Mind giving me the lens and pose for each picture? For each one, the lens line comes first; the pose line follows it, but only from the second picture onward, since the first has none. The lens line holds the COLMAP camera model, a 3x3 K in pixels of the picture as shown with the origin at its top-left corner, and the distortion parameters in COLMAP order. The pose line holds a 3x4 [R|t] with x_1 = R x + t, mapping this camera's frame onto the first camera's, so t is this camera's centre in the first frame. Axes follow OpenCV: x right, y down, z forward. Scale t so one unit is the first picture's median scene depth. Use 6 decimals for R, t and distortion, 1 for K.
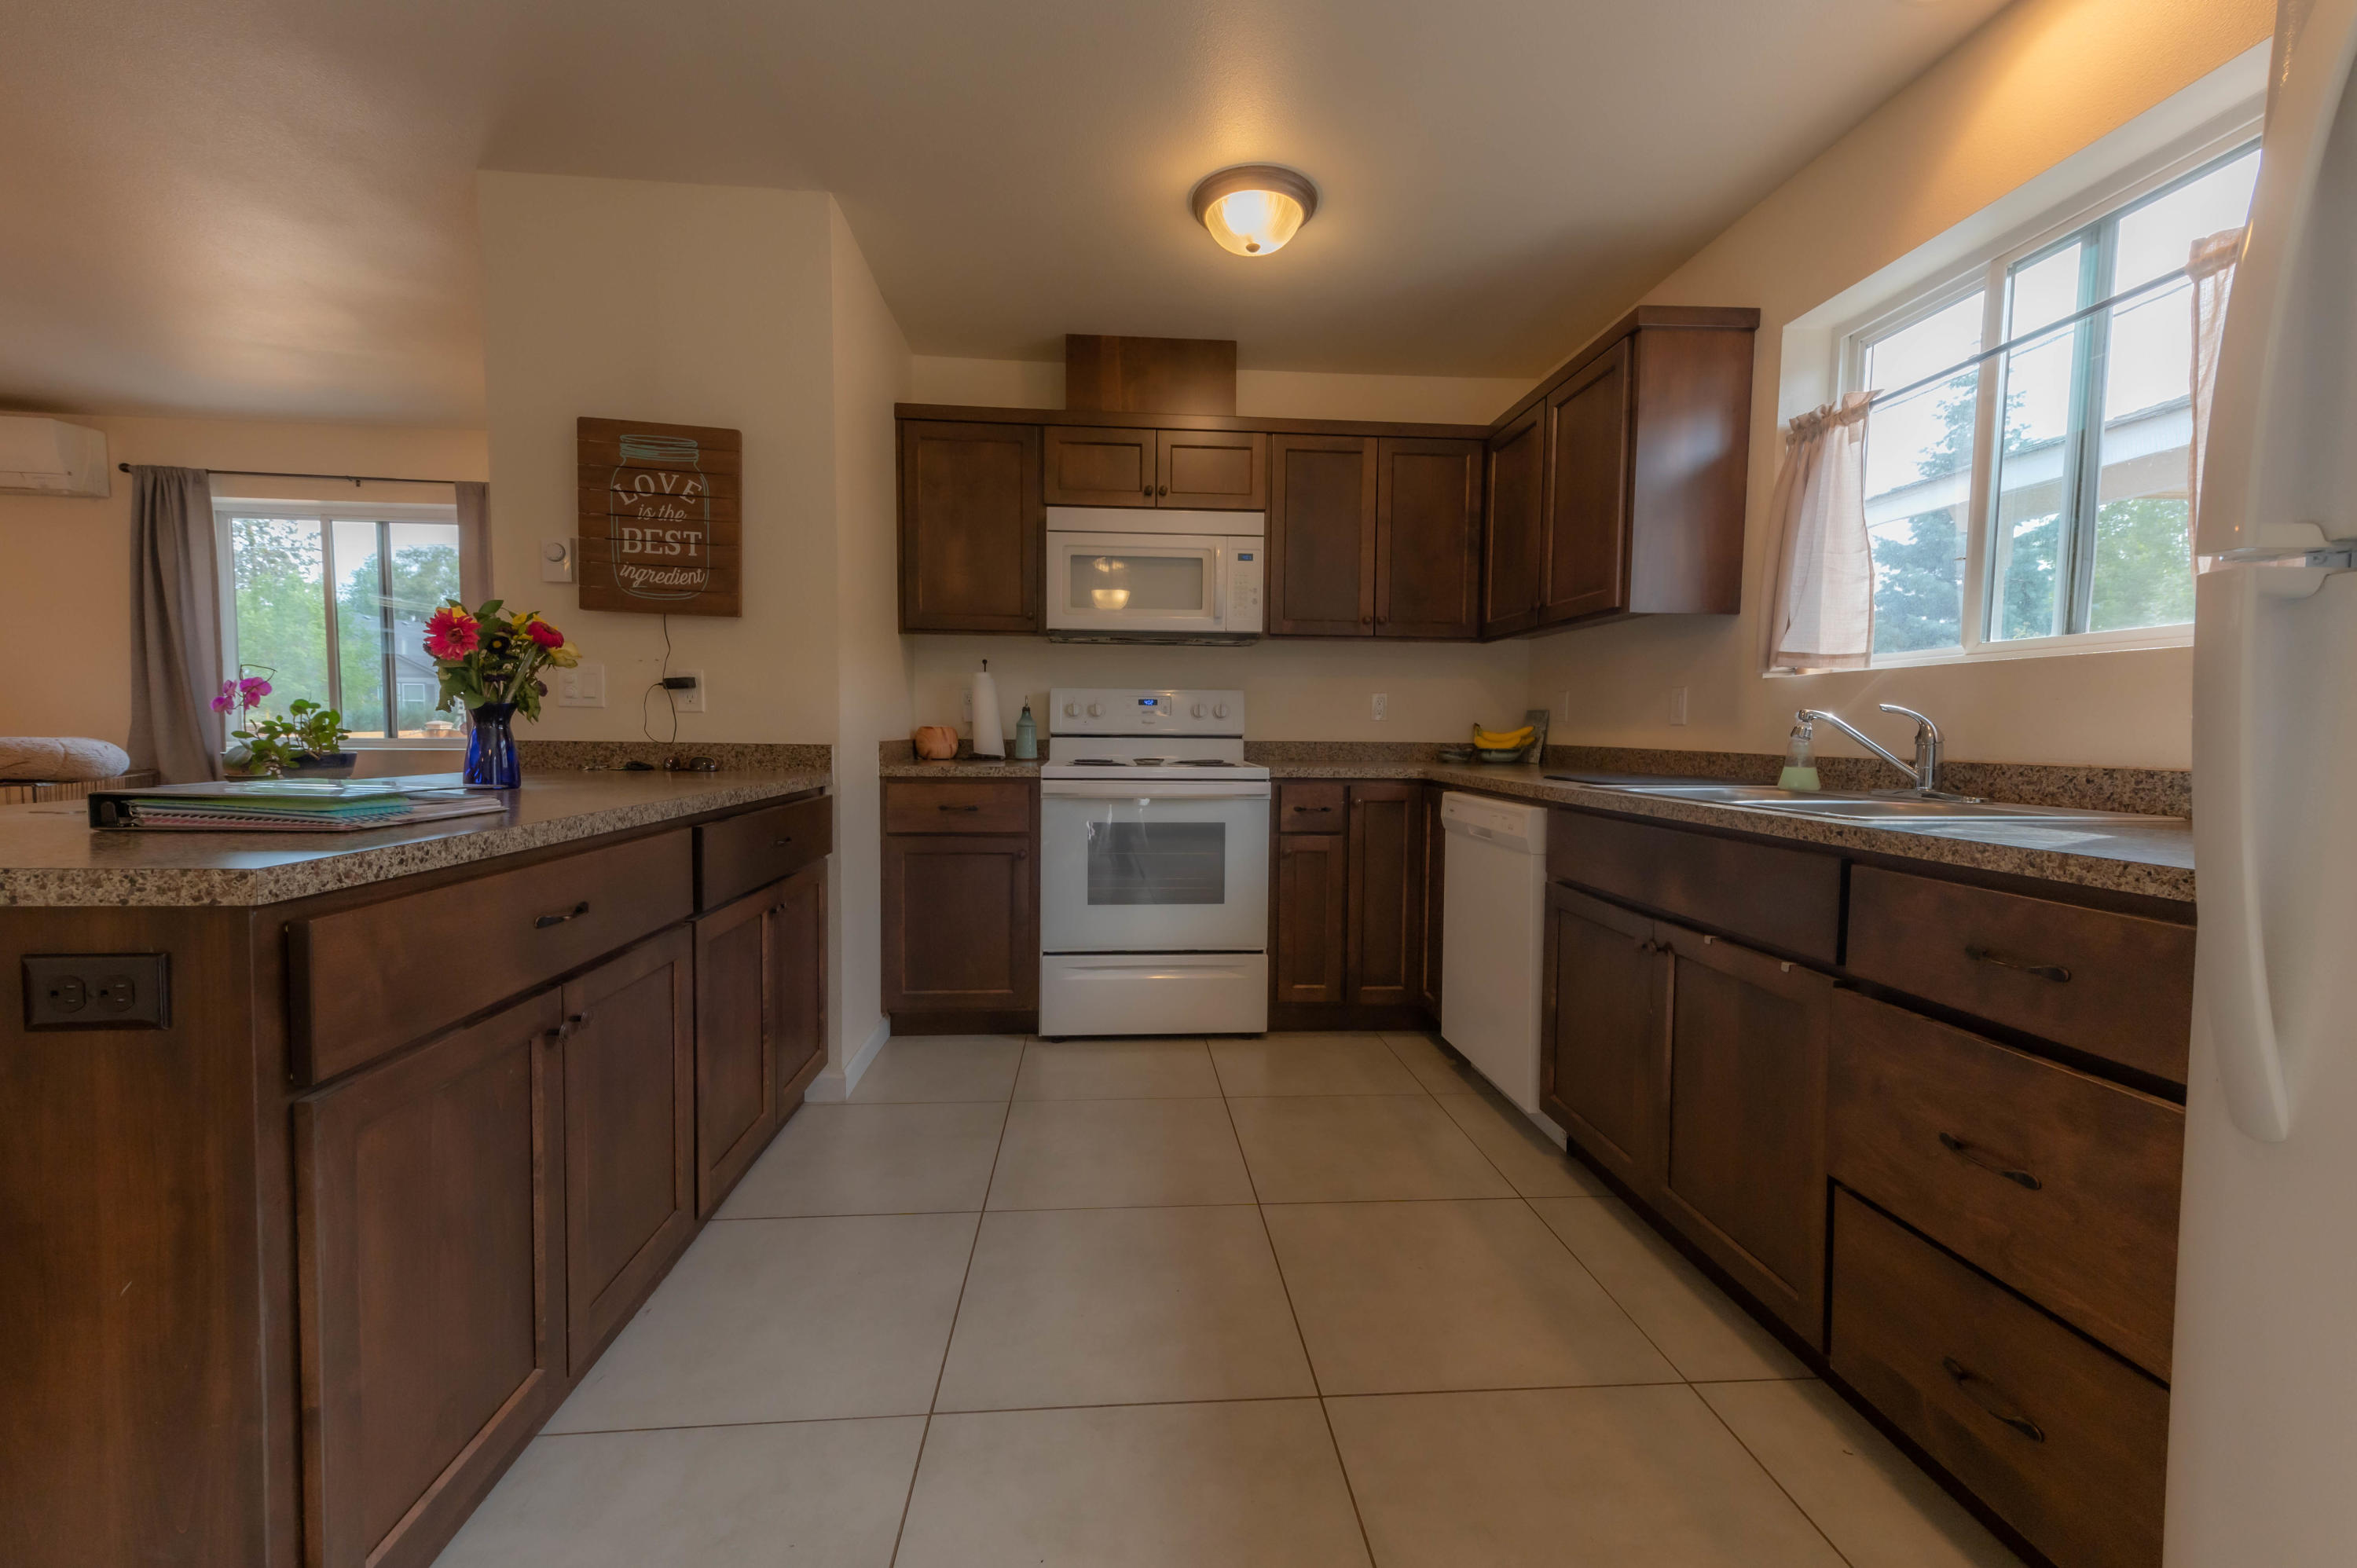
lens RADIAL K [[942.9, 0, 1176.0], [0, 942.9, 779.4], [0, 0, 1]] dist [0.019205, -0.000524]
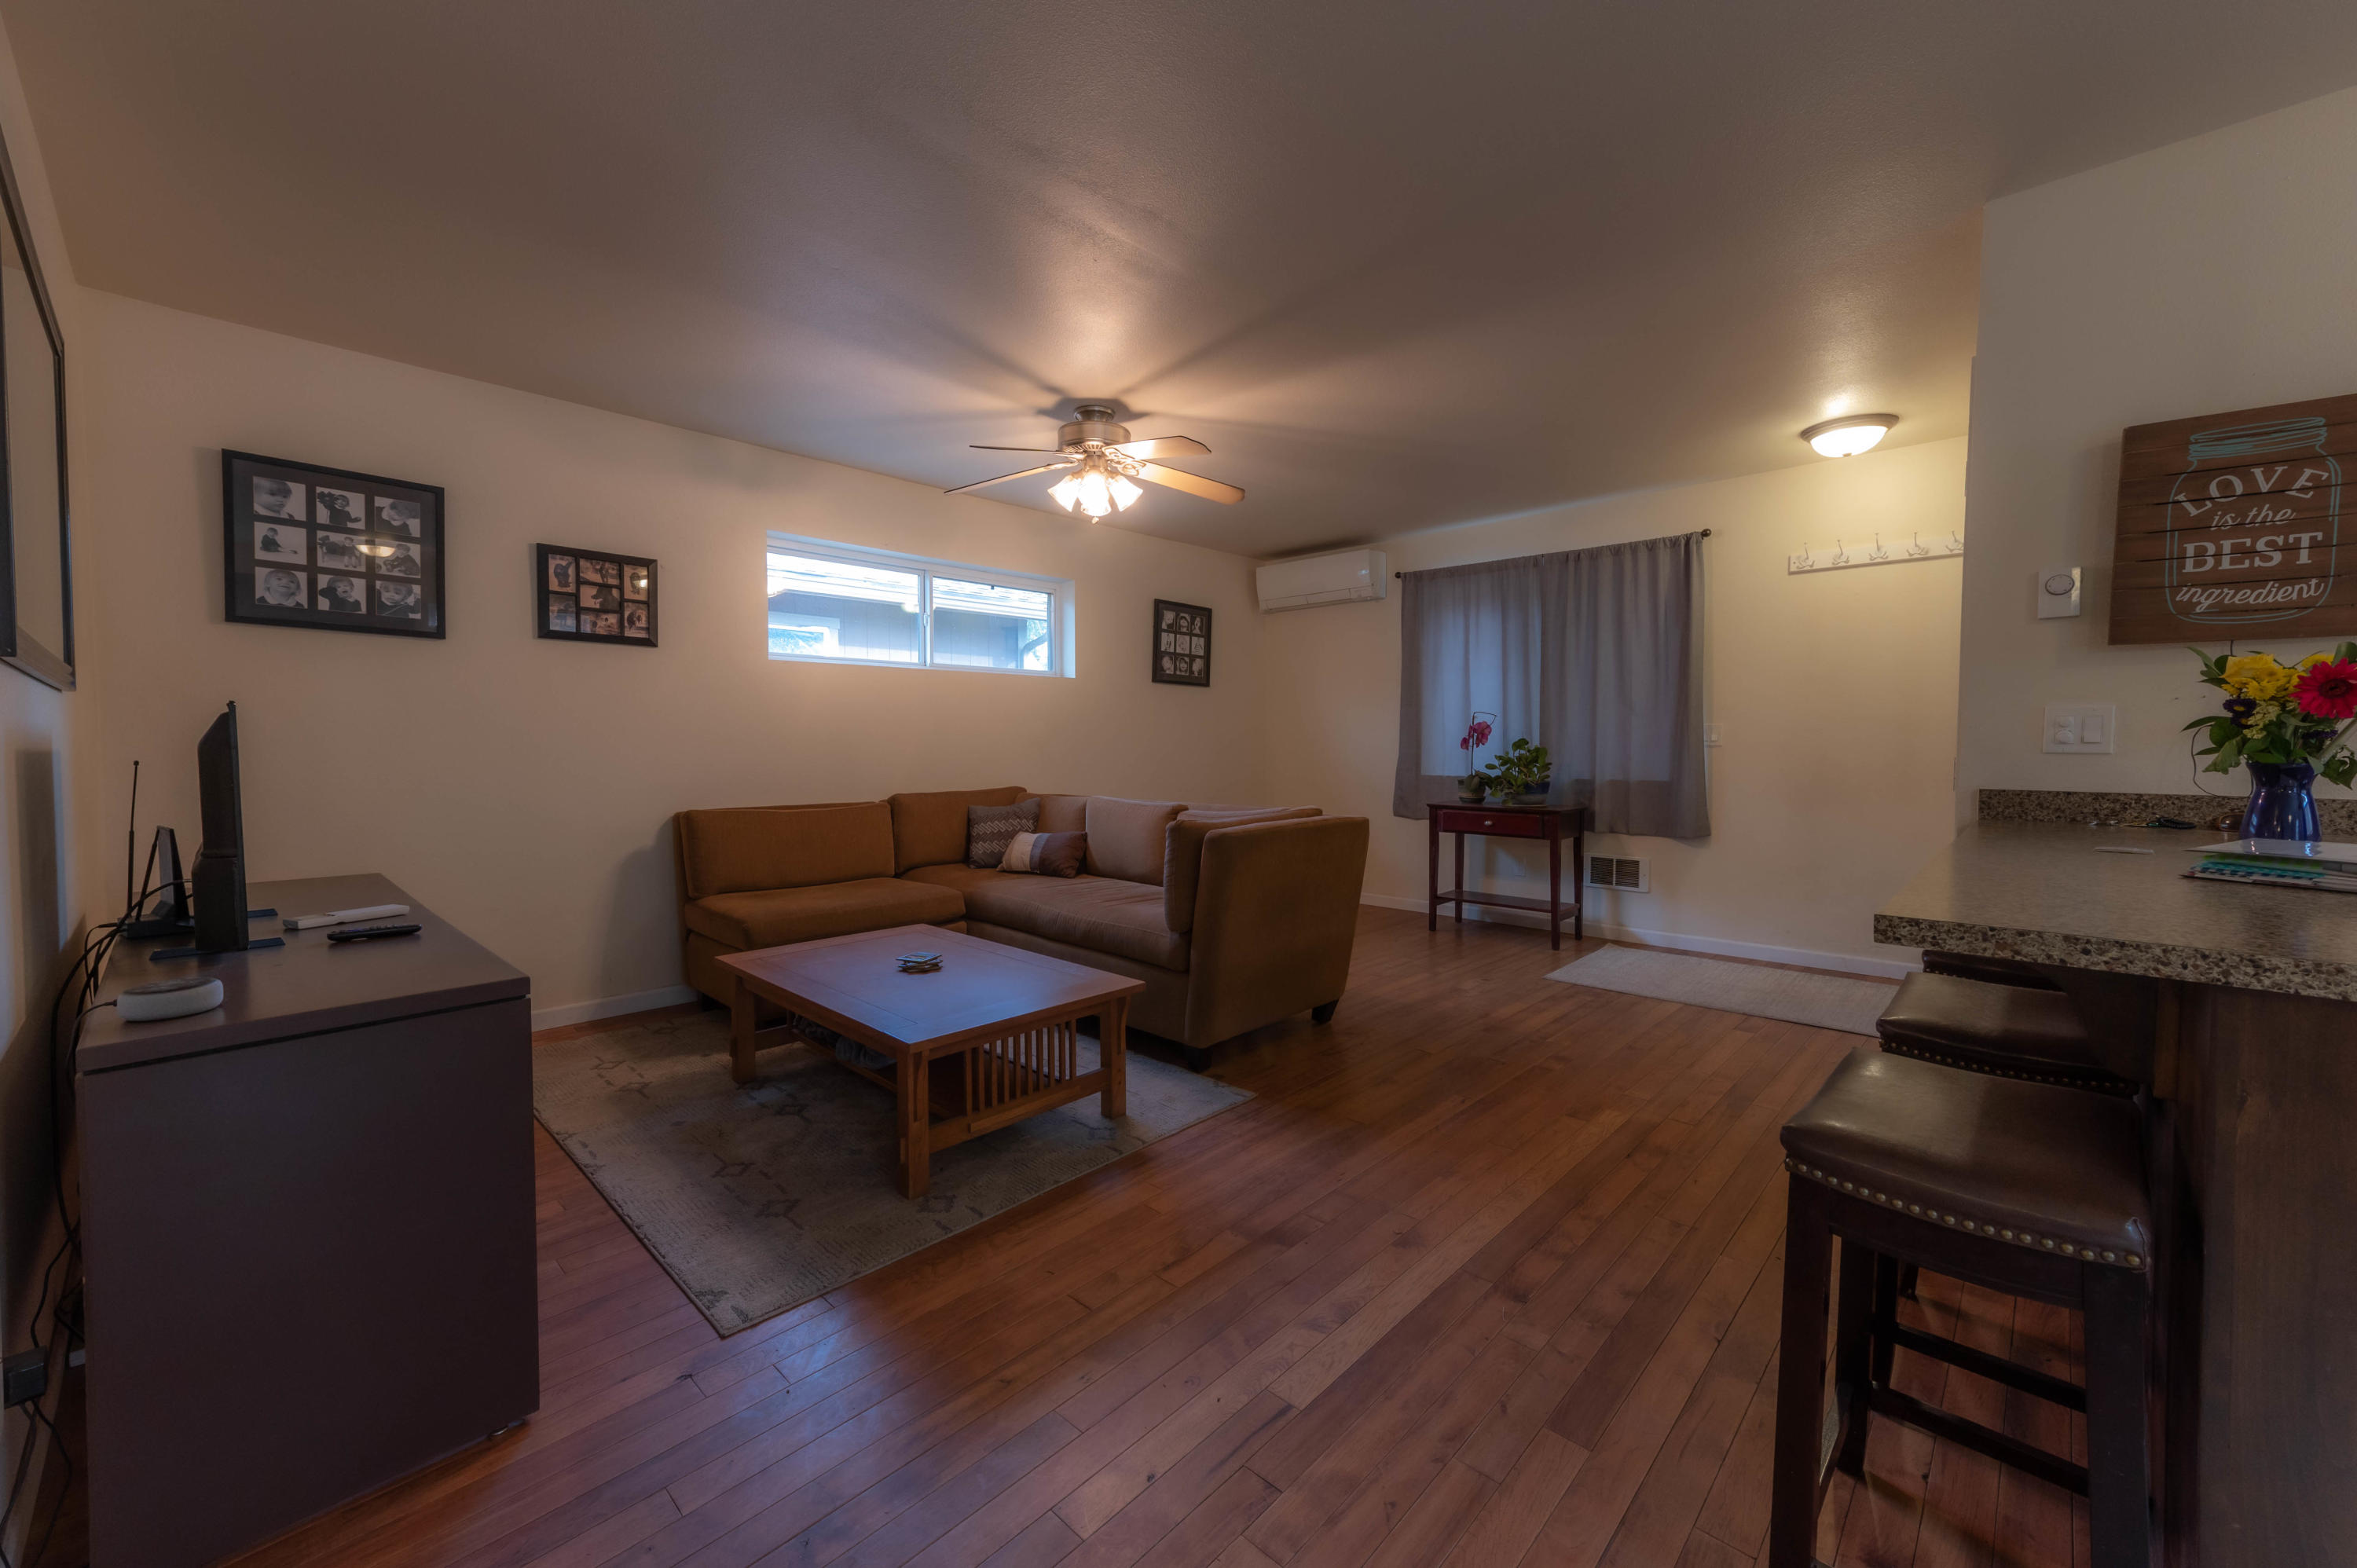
lens RADIAL K [[916.6, 0, 1179.0], [0, 916.6, 777.0], [0, 0, 1]] dist [0.020527, -0.001092]
pose [[0.668706, 0.017916, -0.743311, -0.539415], [-0.032369, 0.999463, -0.005030, -0.022511], [0.742822, 0.027424, 0.668927, -0.216784]]
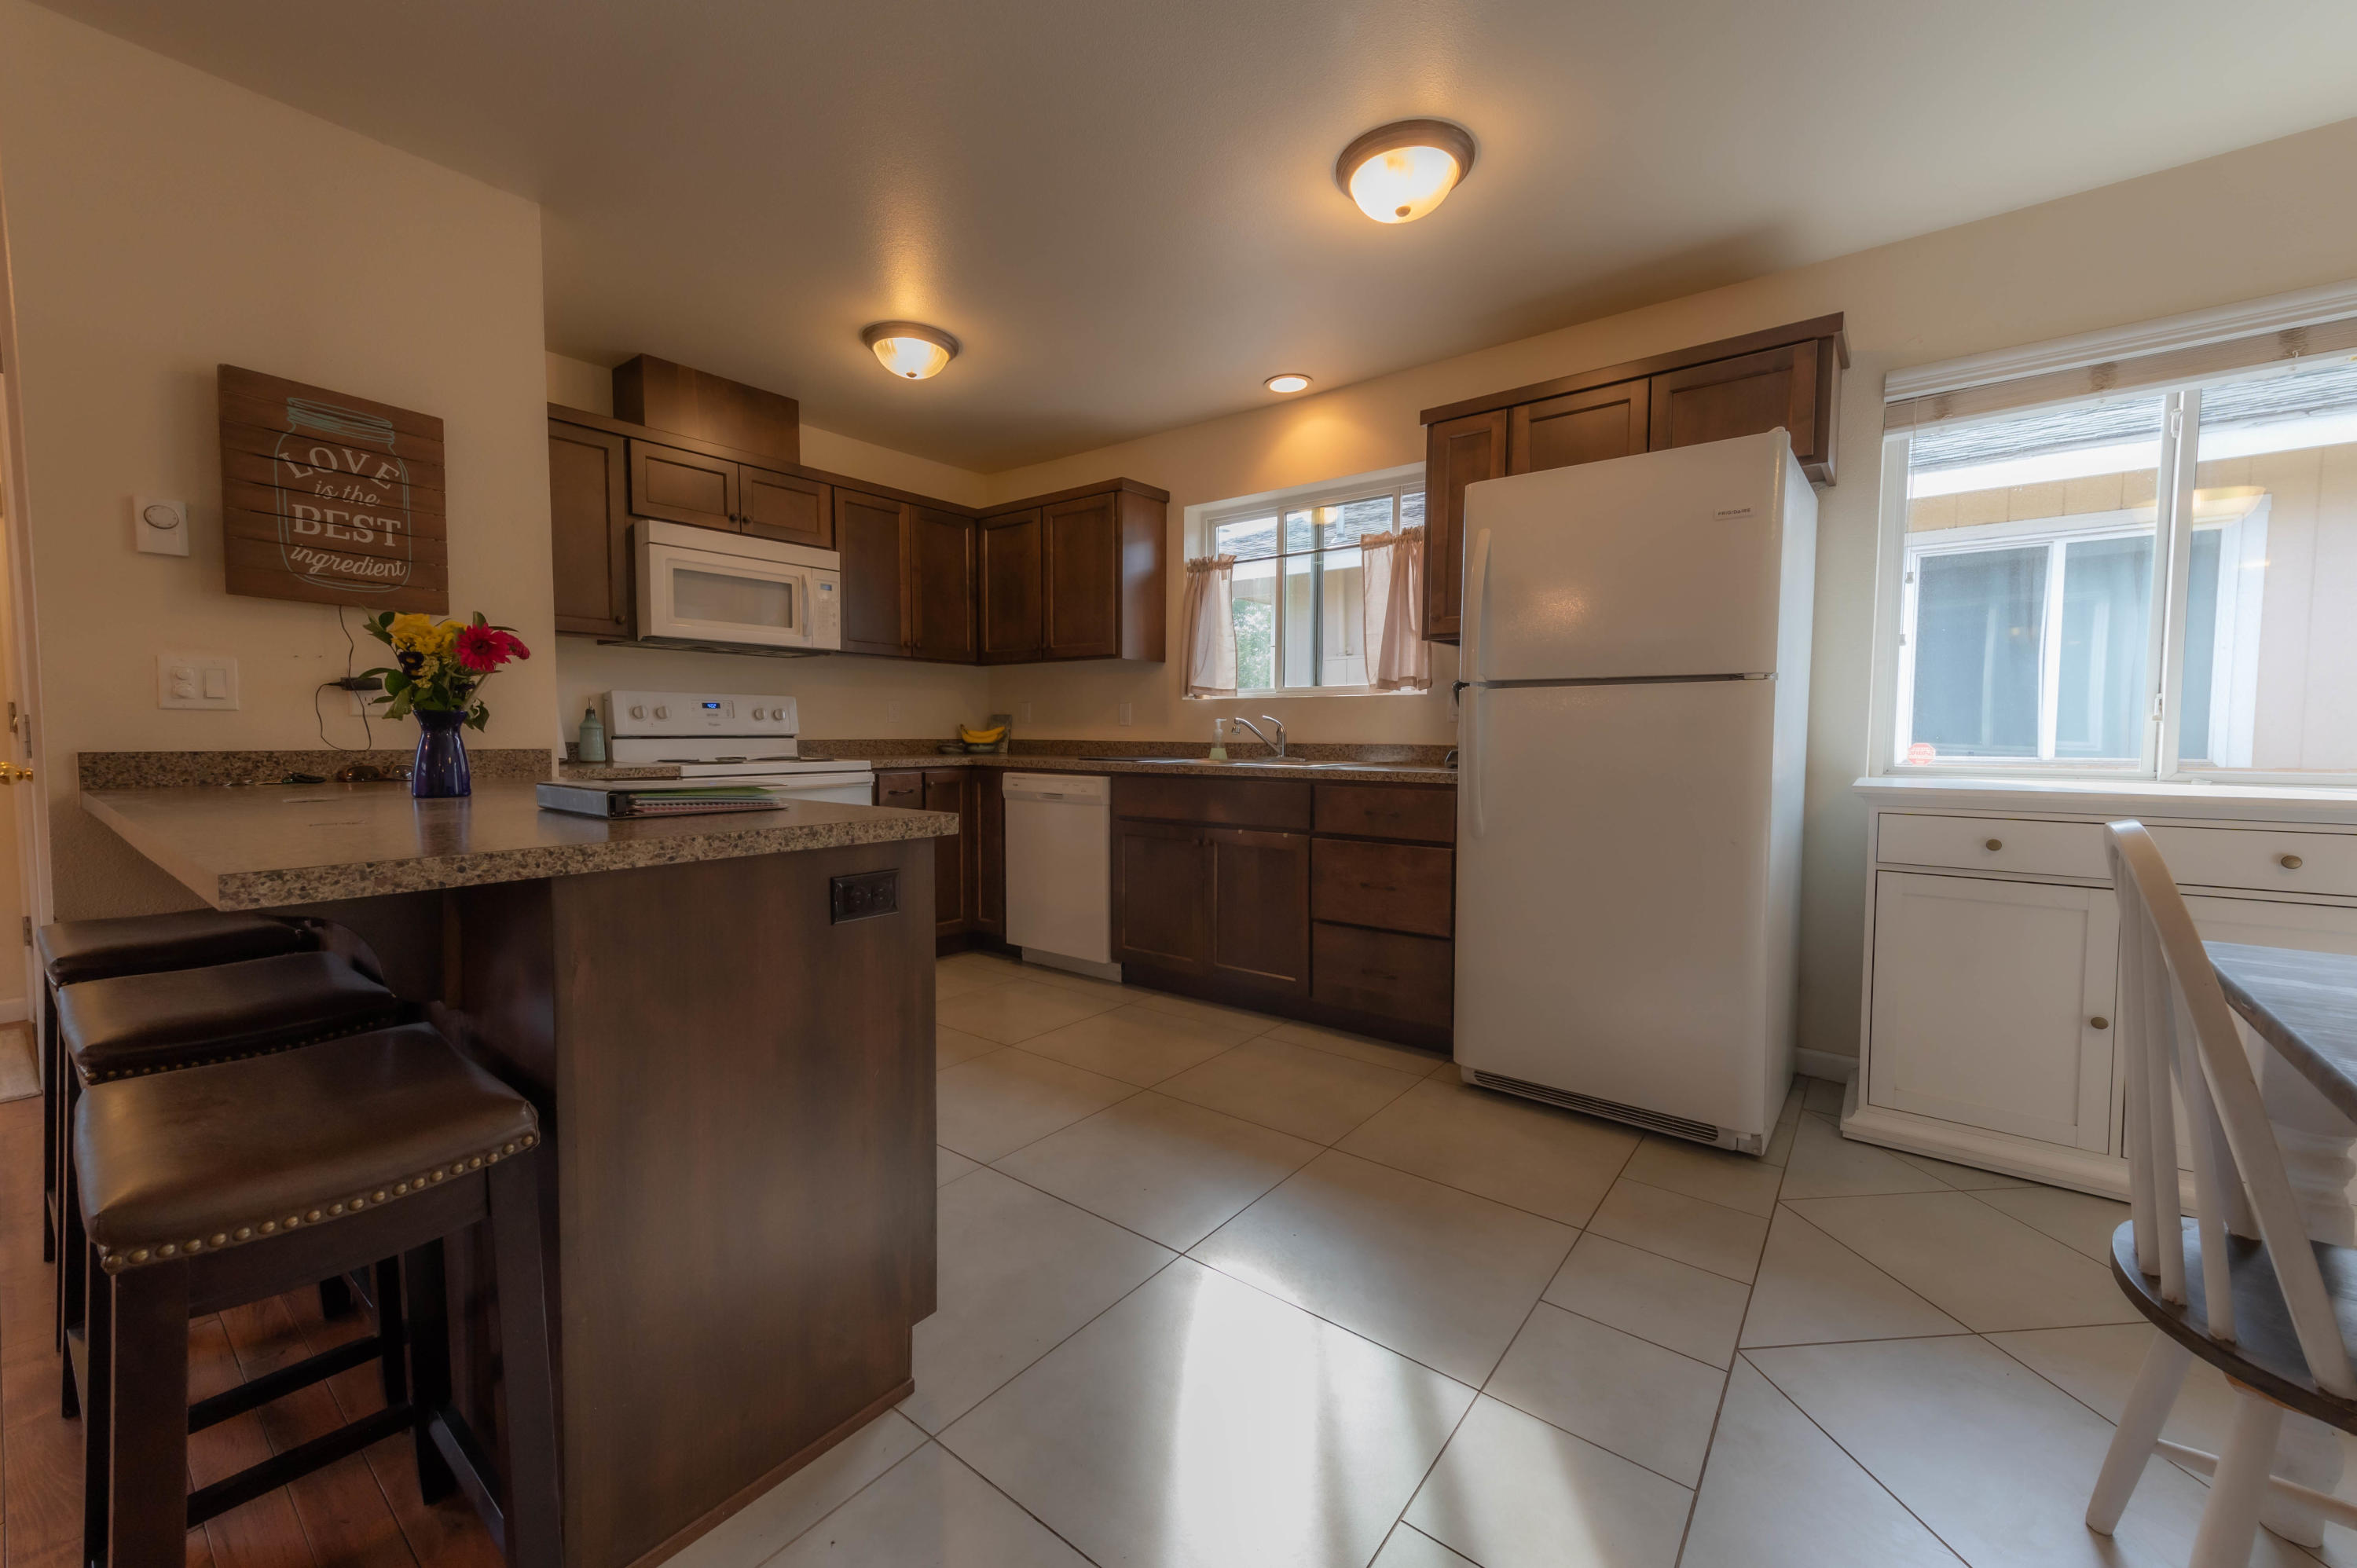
lens RADIAL K [[916.6, 0, 1179.0], [0, 916.6, 777.0], [0, 0, 1]] dist [0.020527, -0.001092]
pose [[0.675500, -0.046118, 0.735916, -0.654310], [0.044593, 0.998770, 0.021658, 0.001673], [-0.736010, 0.018187, 0.676726, -0.162273]]
